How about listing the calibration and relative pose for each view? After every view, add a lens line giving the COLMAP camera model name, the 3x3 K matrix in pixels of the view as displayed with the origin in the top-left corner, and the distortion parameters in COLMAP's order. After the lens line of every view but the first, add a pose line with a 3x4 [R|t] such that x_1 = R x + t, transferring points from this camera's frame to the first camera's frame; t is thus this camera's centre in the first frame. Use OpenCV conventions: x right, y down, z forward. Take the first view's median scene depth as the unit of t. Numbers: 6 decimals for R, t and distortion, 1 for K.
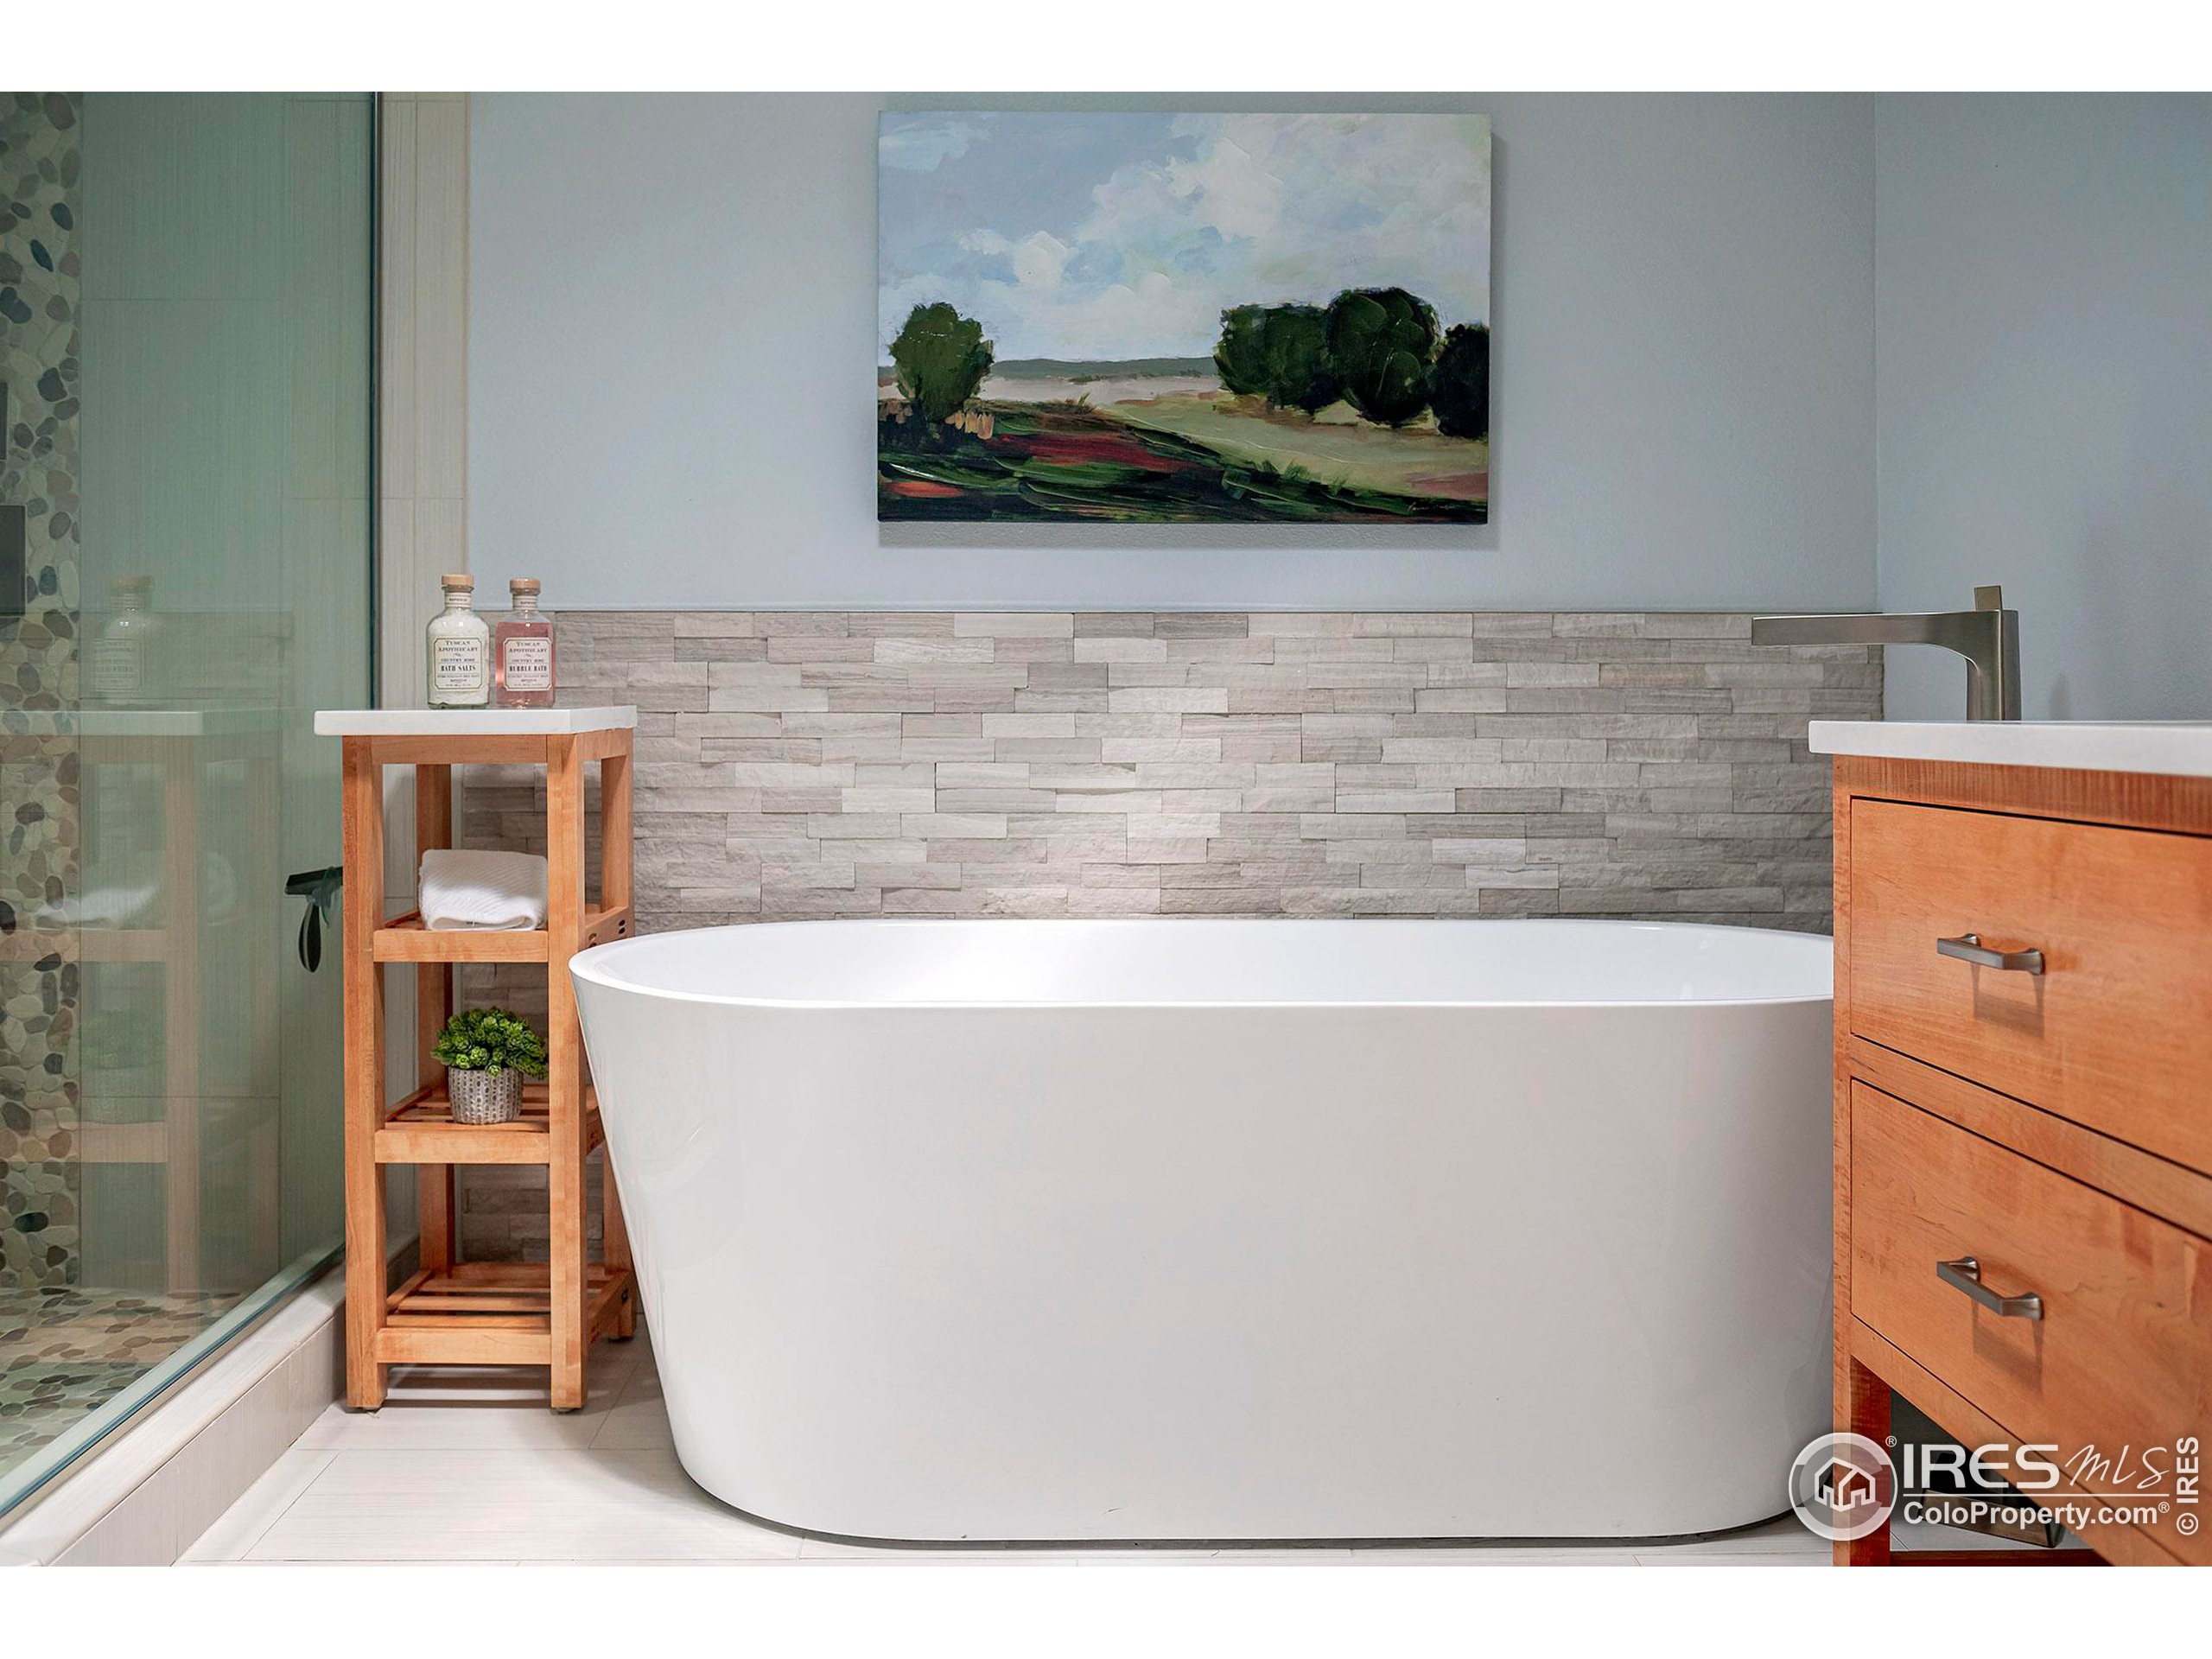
lens RADIAL K [[1869.5, 0, 1086.9], [0, 1869.5, 725.8], [0, 0, 1]] dist [0.007710, -0.000751]
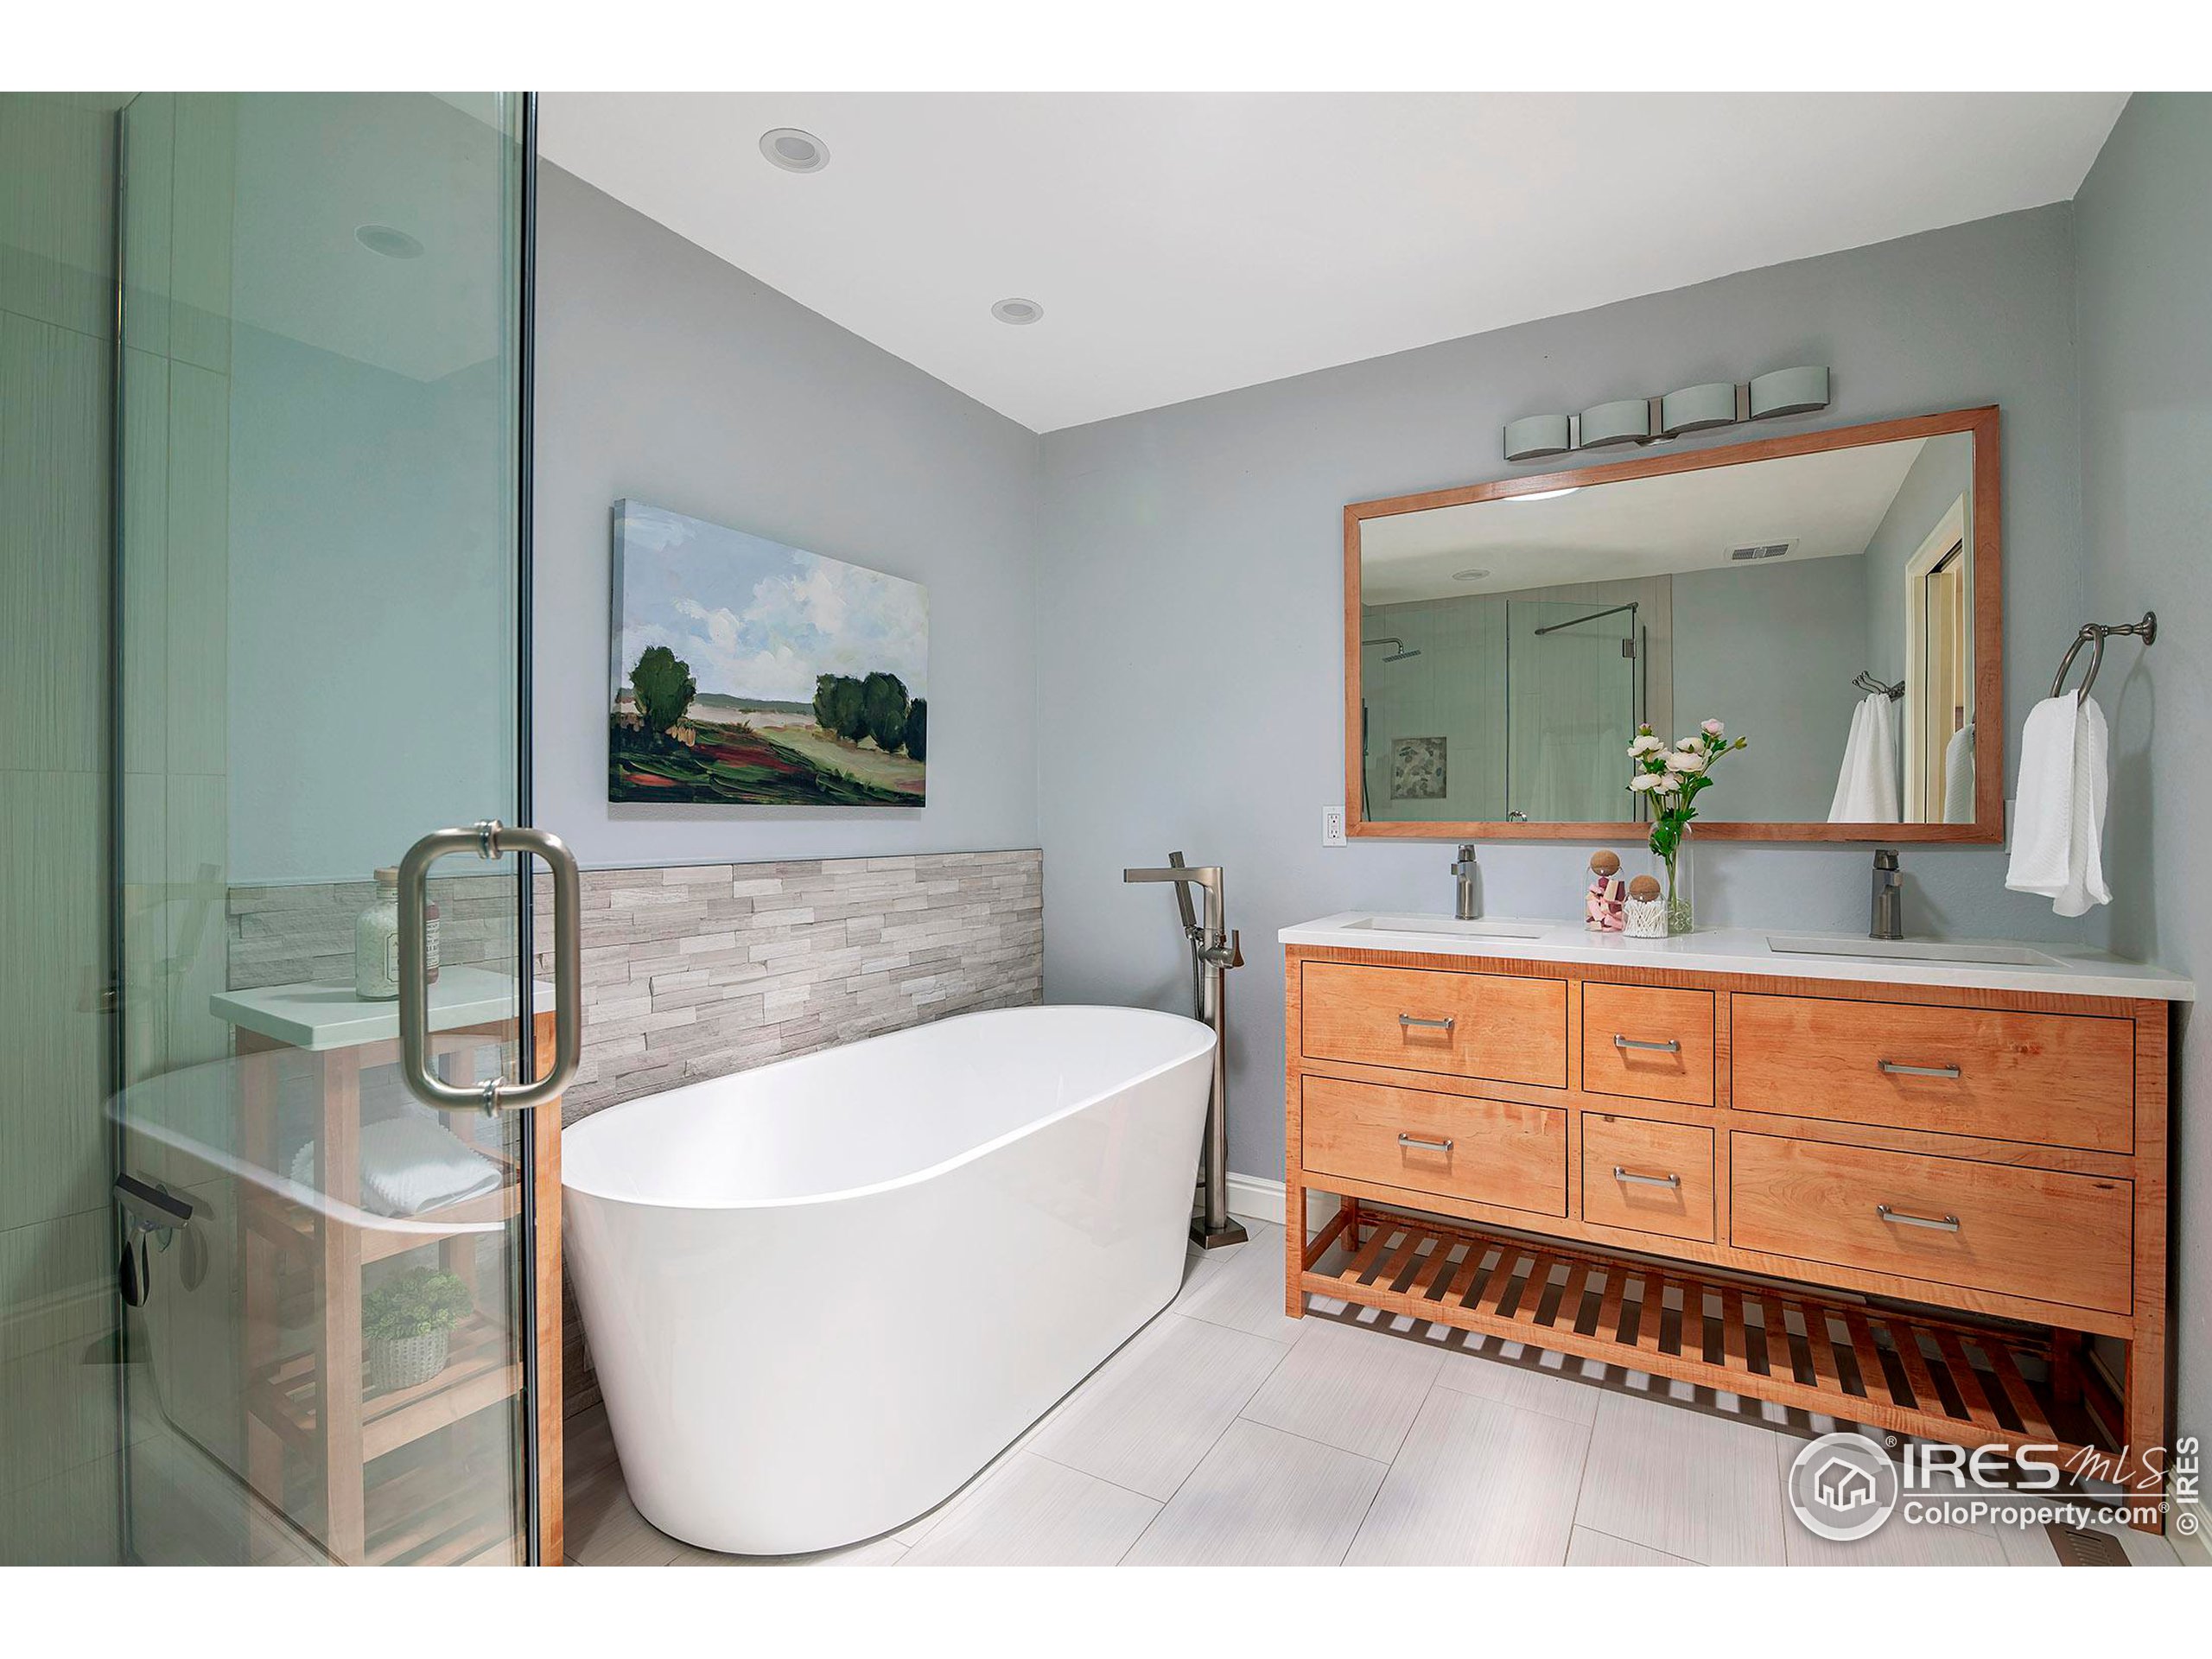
lens RADIAL K [[1014.5, 0, 1105.2], [0, 1014.5, 826.7], [0, 0, 1]] dist [-0.003493, 0.000035]
pose [[0.531520, -0.008897, 0.846999, -0.539238], [0.008852, 0.999949, 0.004948, -0.092615], [-0.847000, 0.004868, 0.531571, 0.319470]]
